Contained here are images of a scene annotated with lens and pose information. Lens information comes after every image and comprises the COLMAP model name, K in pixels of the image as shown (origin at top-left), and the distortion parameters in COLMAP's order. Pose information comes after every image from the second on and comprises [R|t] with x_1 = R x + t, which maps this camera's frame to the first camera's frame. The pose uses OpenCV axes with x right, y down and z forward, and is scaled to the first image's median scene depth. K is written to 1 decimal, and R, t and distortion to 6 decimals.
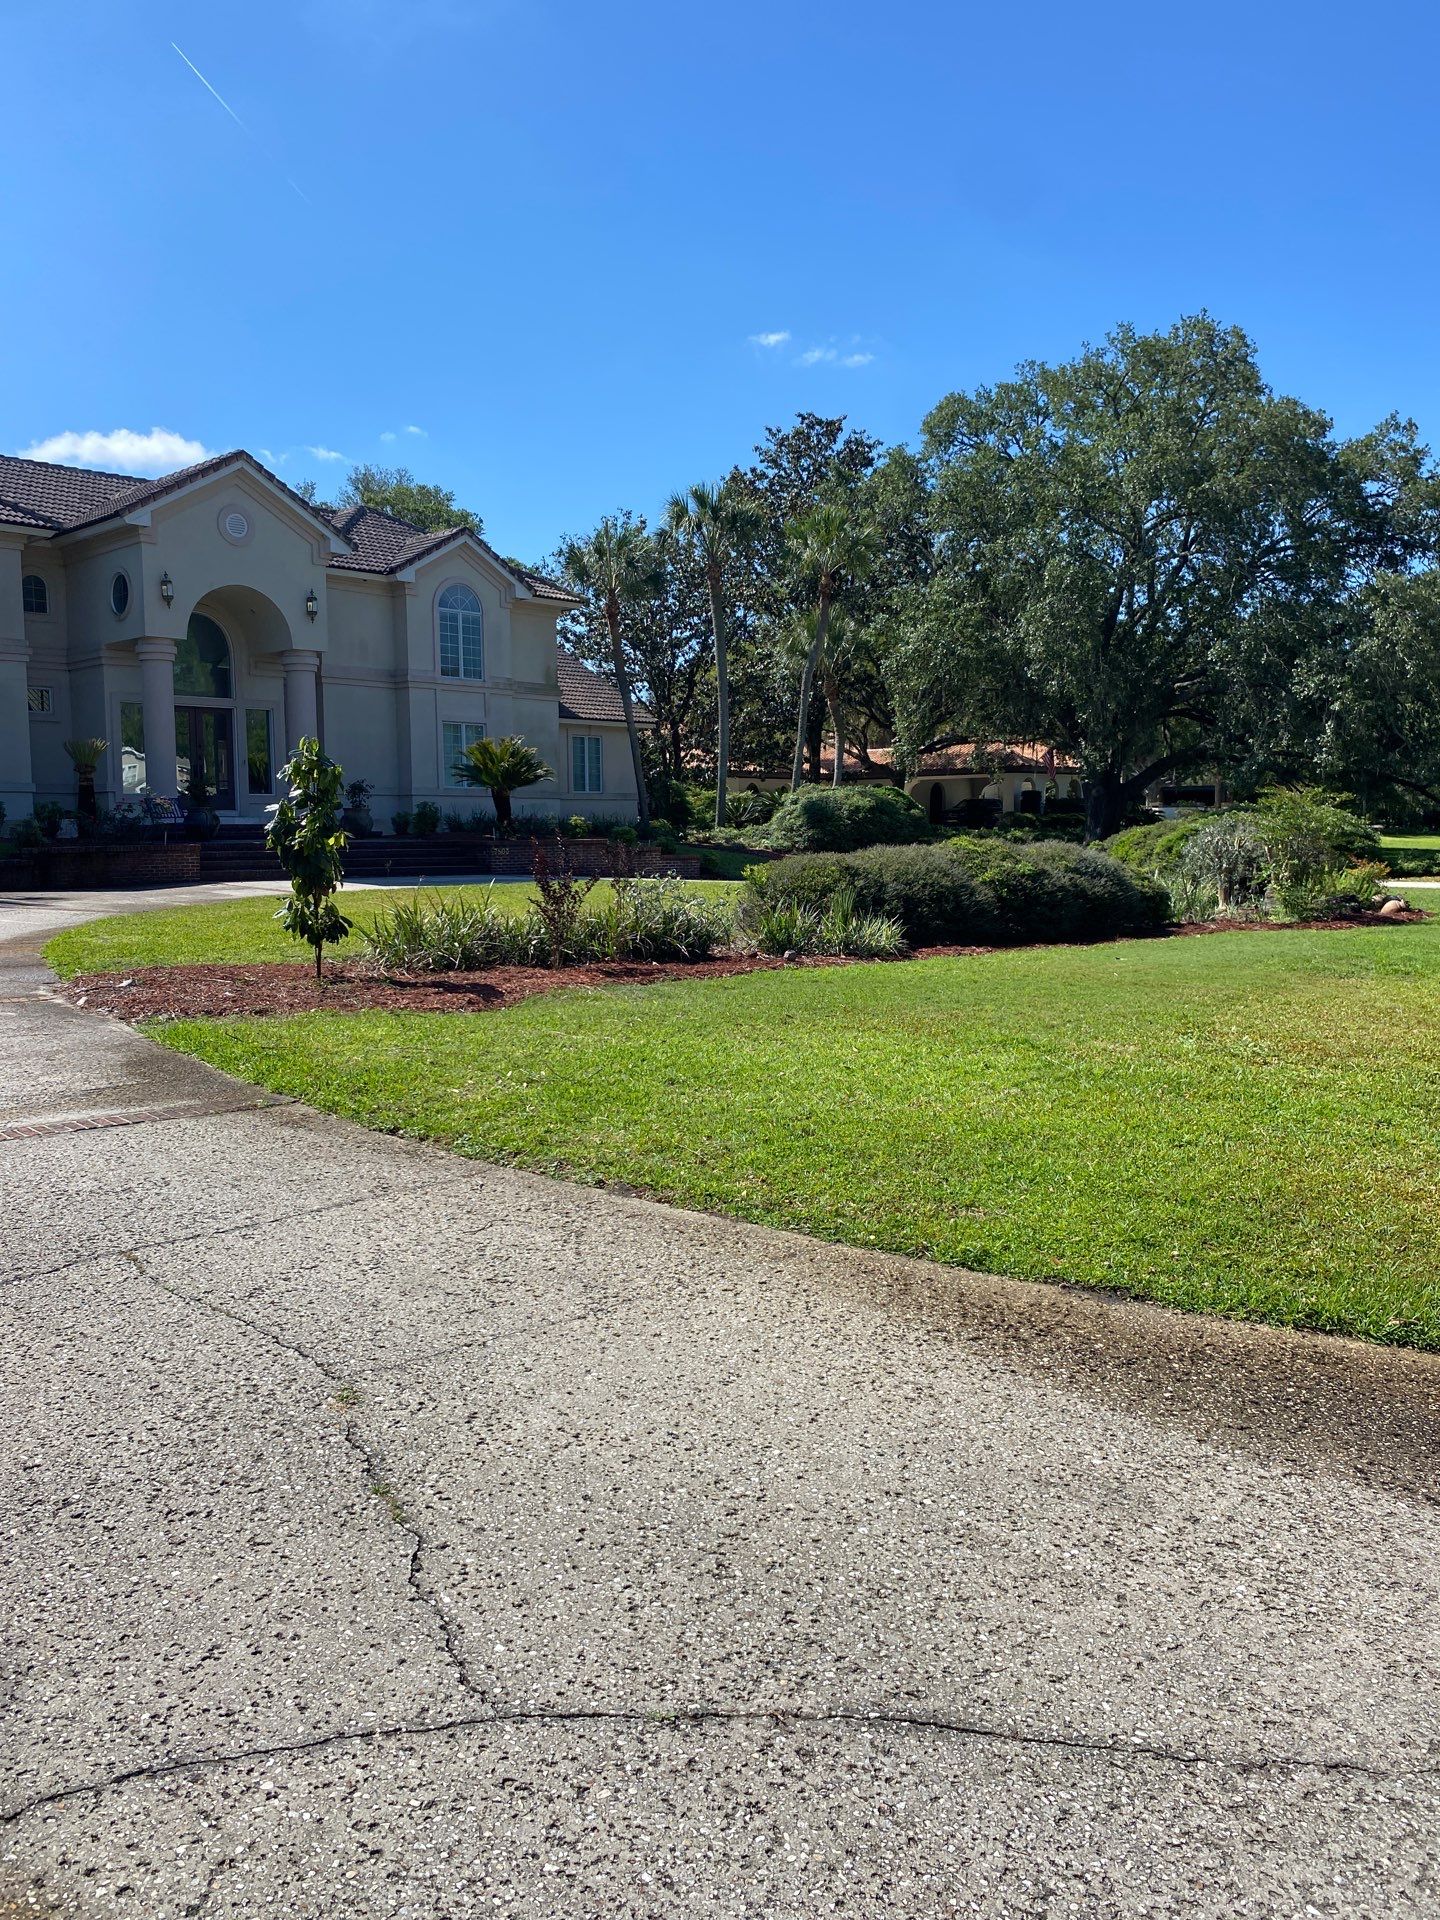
lens RADIAL K [[1455.7, 0, 718.3], [0, 1455.7, 954.0], [0, 0, 1]] dist [0.020342, -0.033634]
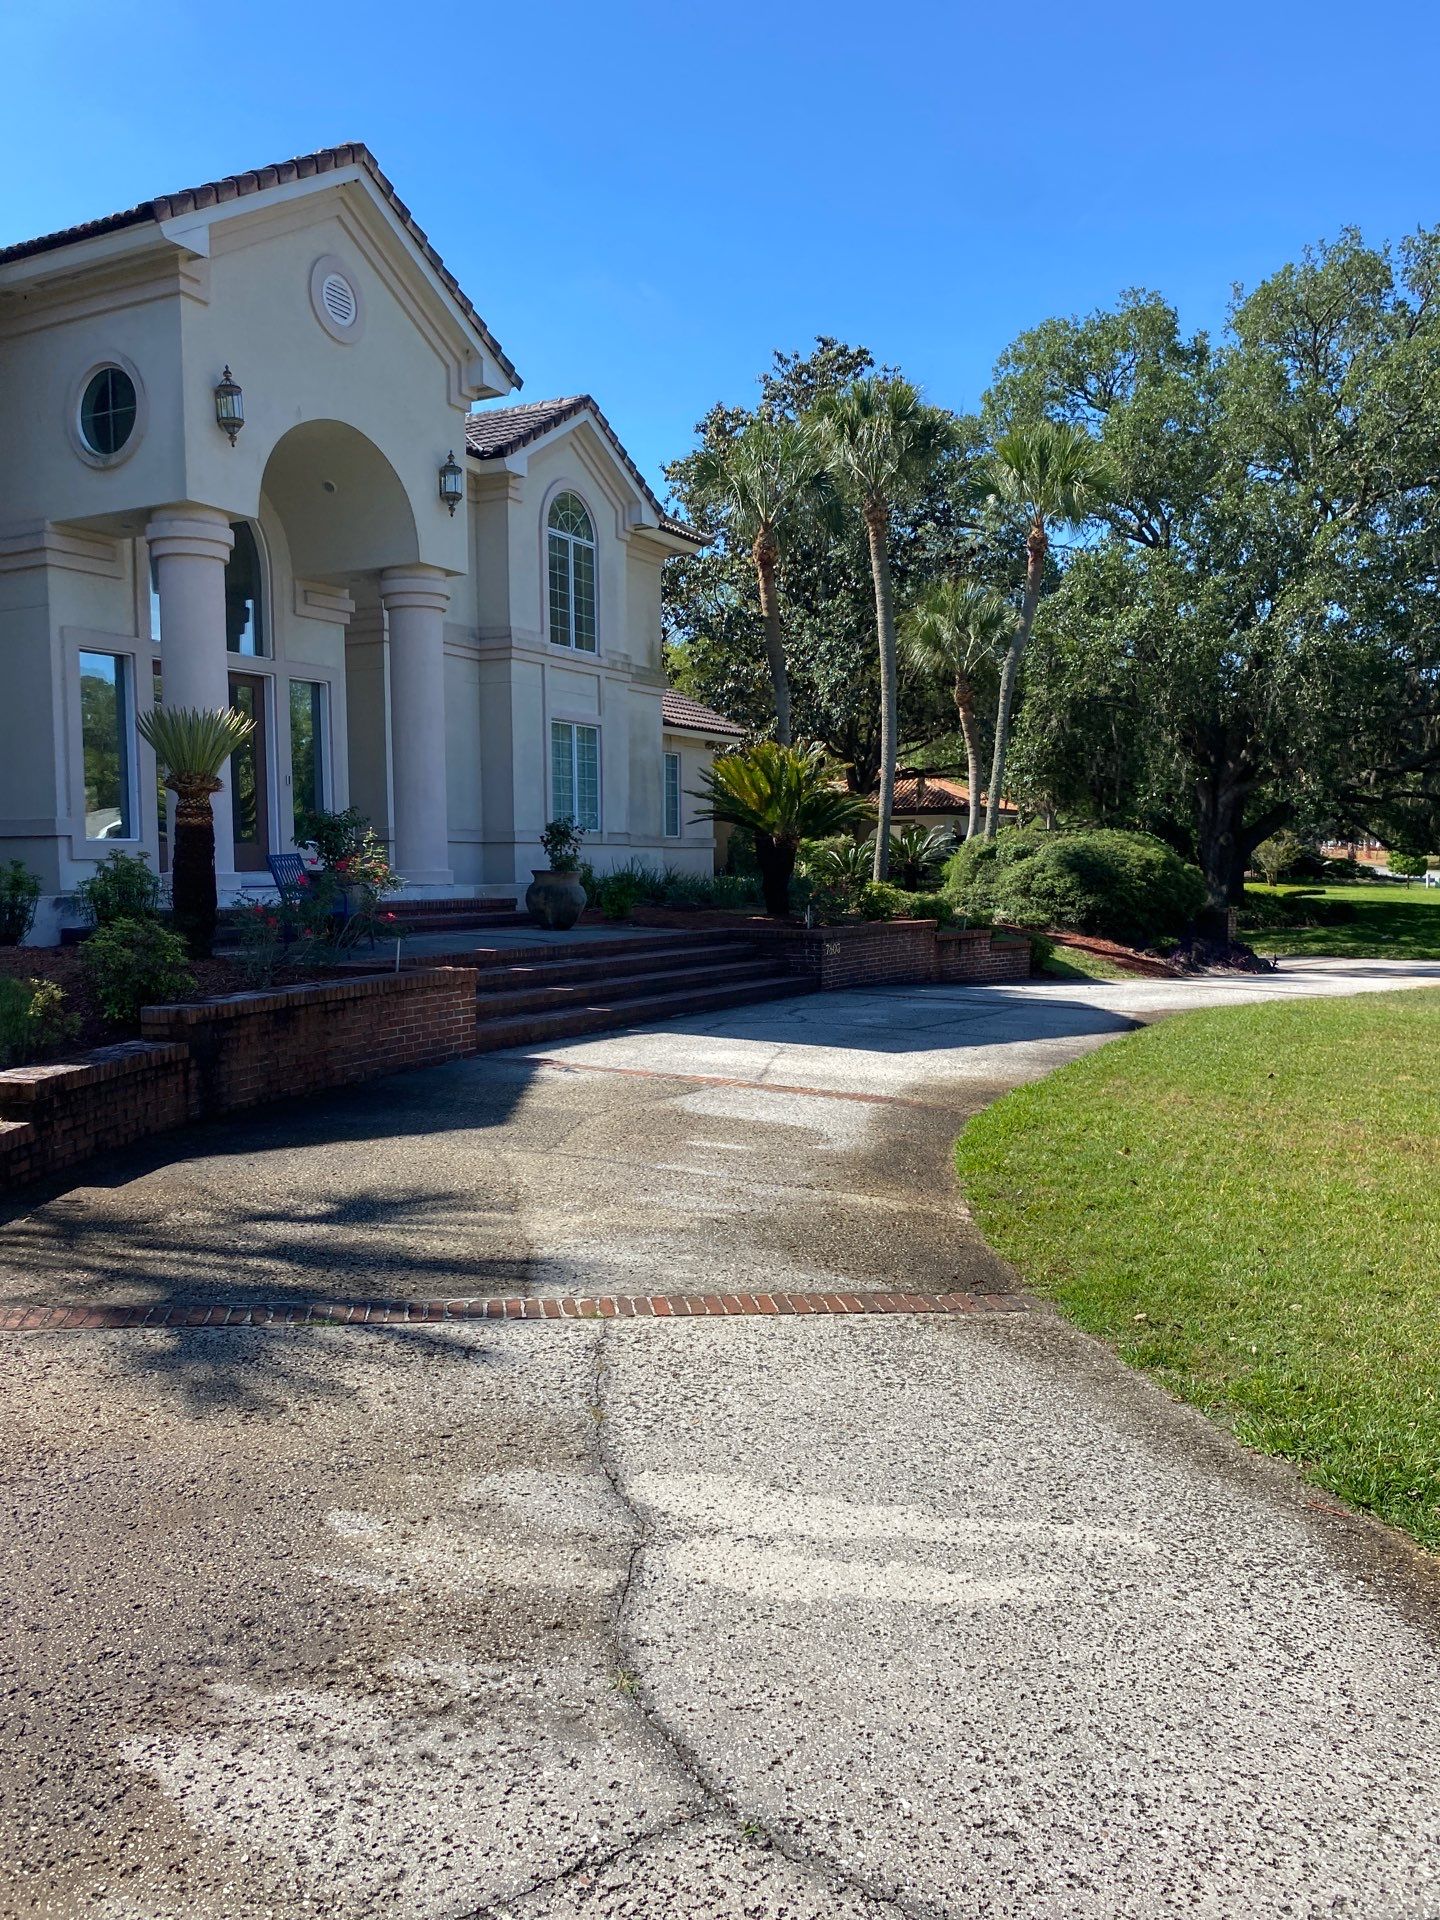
lens RADIAL K [[1455.7, 0, 734.8], [0, 1455.7, 975.6], [0, 0, 1]] dist [0.020342, -0.033634]
pose [[0.961264, -0.021952, 0.274753, -0.728999], [0.025609, 0.999625, -0.009728, -0.120135], [-0.274437, 0.016387, 0.961466, 1.048196]]
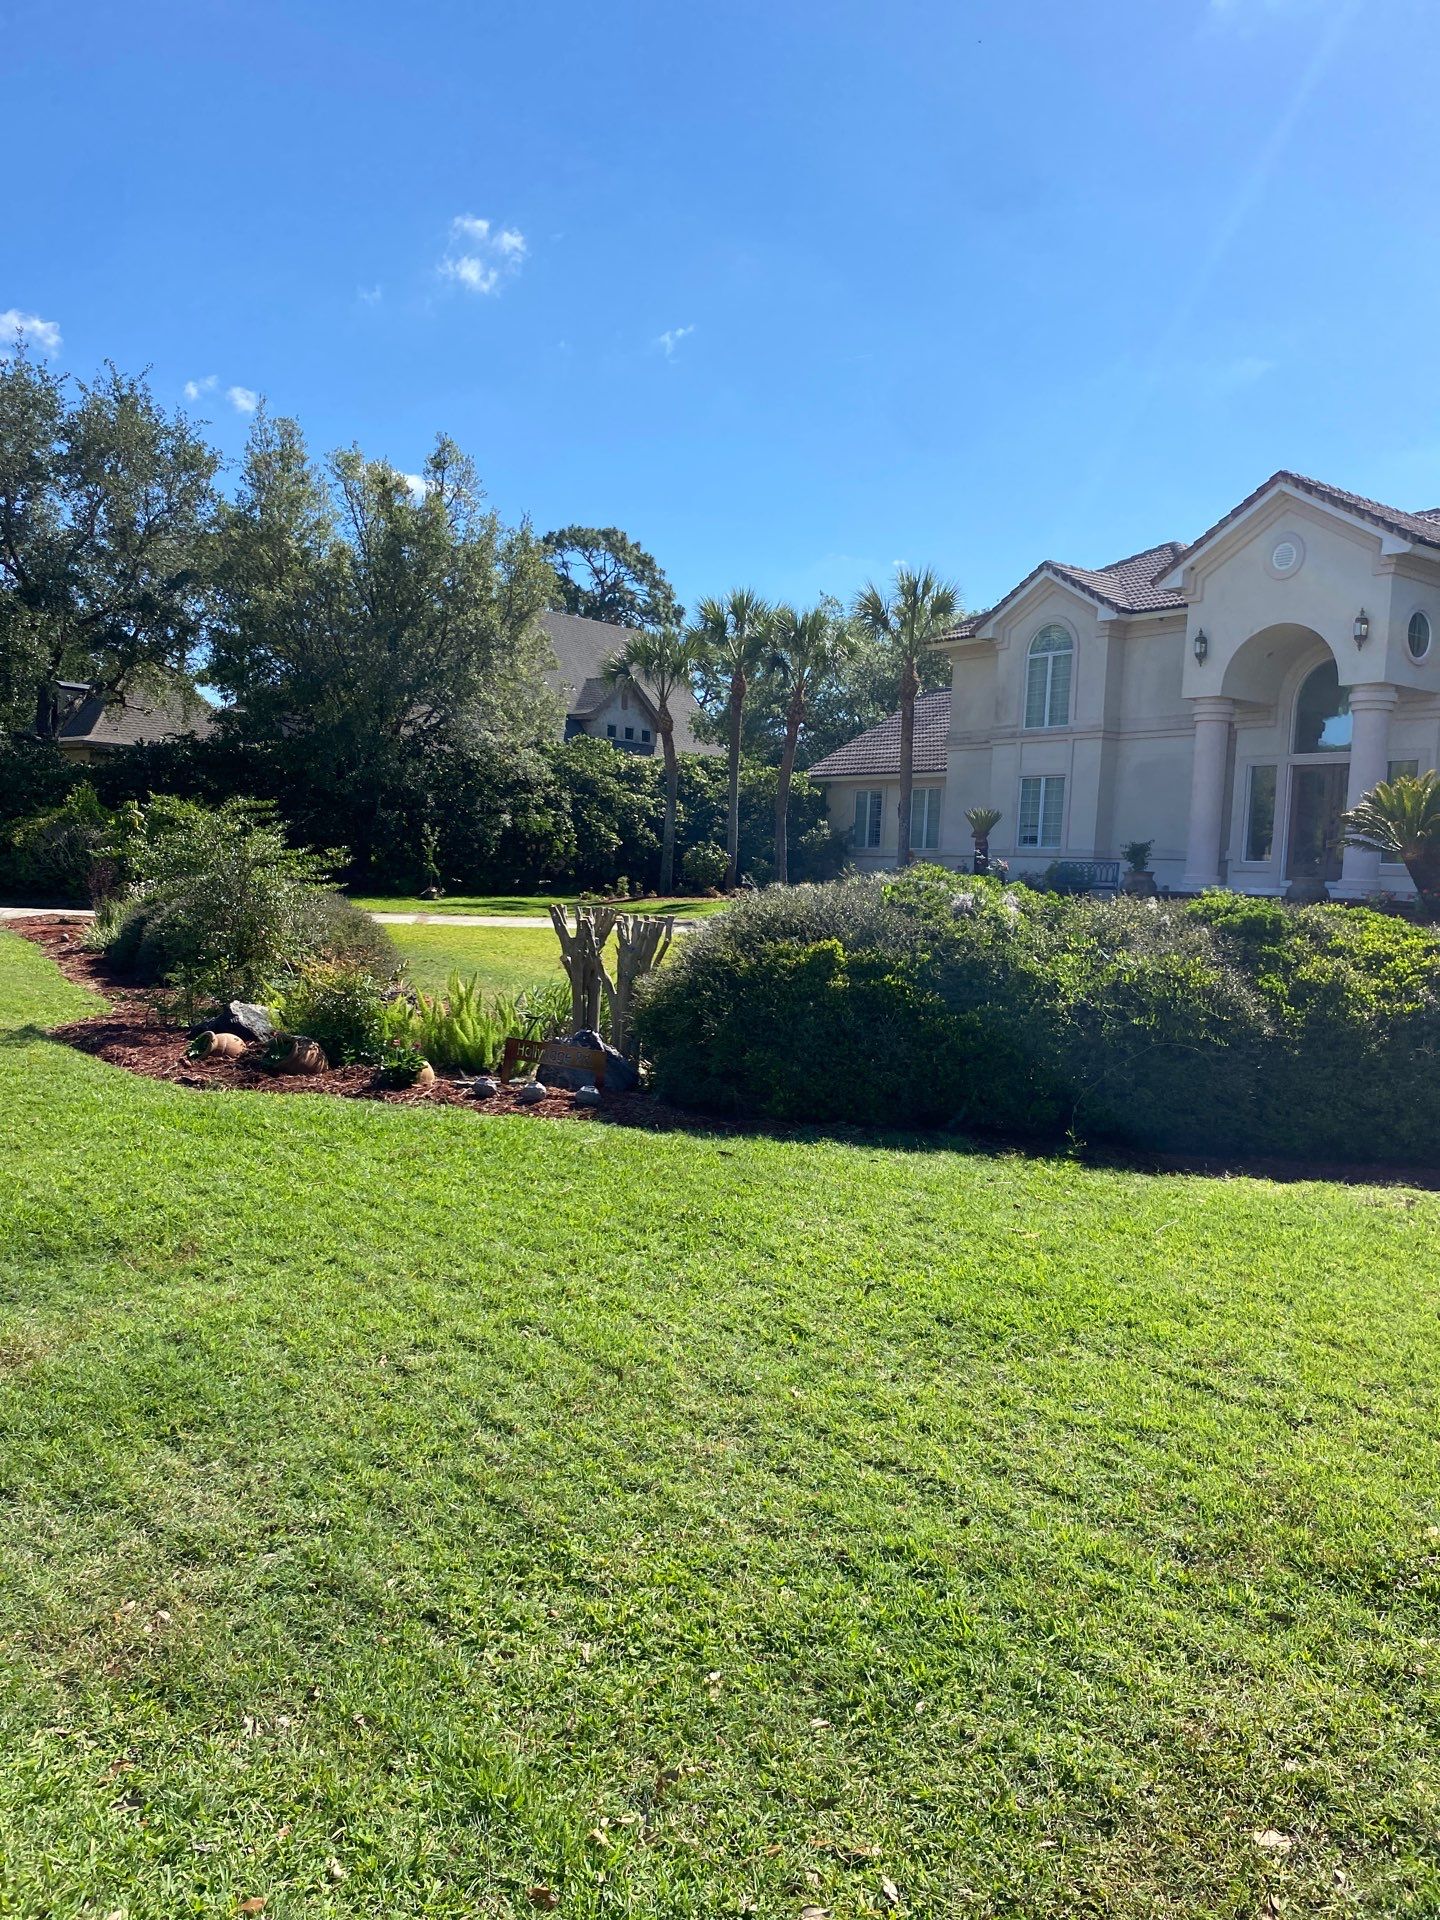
lens RADIAL K [[1455.7, 0, 722.3], [0, 1455.7, 962.4], [0, 0, 1]] dist [0.020342, -0.033634]
pose [[-0.164216, 0.057652, -0.984738, 1.278589], [-0.135152, 0.987561, 0.080355, -0.166146], [0.977122, 0.146285, -0.154381, 1.792924]]
